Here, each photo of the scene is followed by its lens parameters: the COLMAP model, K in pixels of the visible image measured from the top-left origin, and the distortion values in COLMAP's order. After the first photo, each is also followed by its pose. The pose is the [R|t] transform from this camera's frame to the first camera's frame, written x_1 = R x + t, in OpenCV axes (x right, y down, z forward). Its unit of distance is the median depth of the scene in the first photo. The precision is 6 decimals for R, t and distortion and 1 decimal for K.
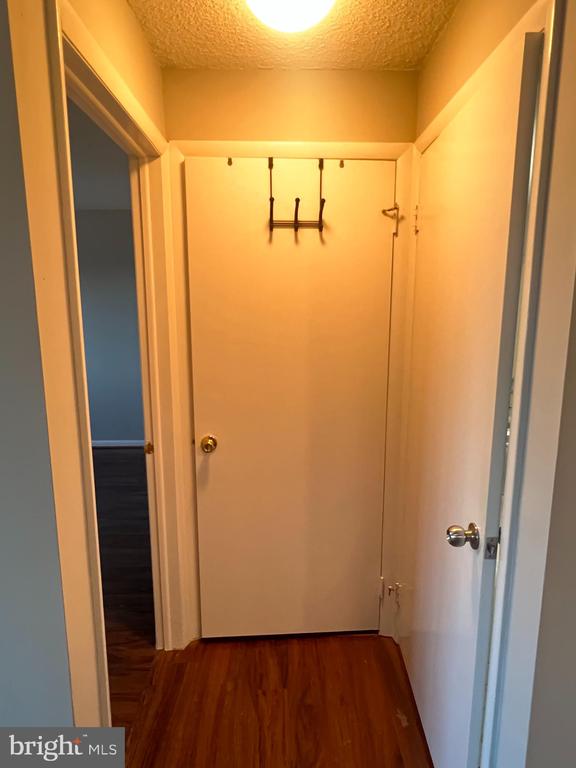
lens RADIAL K [[461.8, 0, 288.0], [0, 461.8, 384.0], [0, 0, 1]] dist [-0.001610, -0.000165]
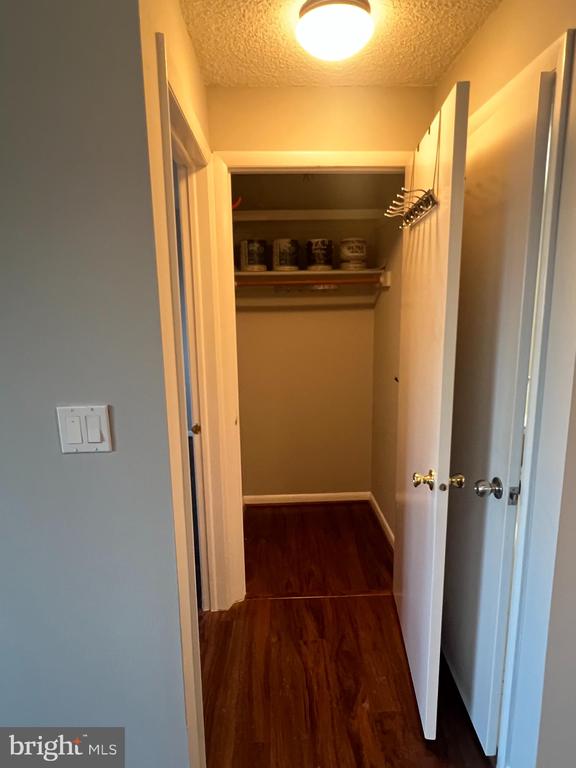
lens RADIAL K [[460.9, 0, 289.3], [0, 460.9, 385.9], [0, 0, 1]] dist [-0.003661, -0.001212]
pose [[0.999757, -0.017228, 0.013751, -0.106709], [0.017012, 0.999733, 0.015651, 0.025210], [-0.014017, -0.015414, 0.999783, -0.130624]]
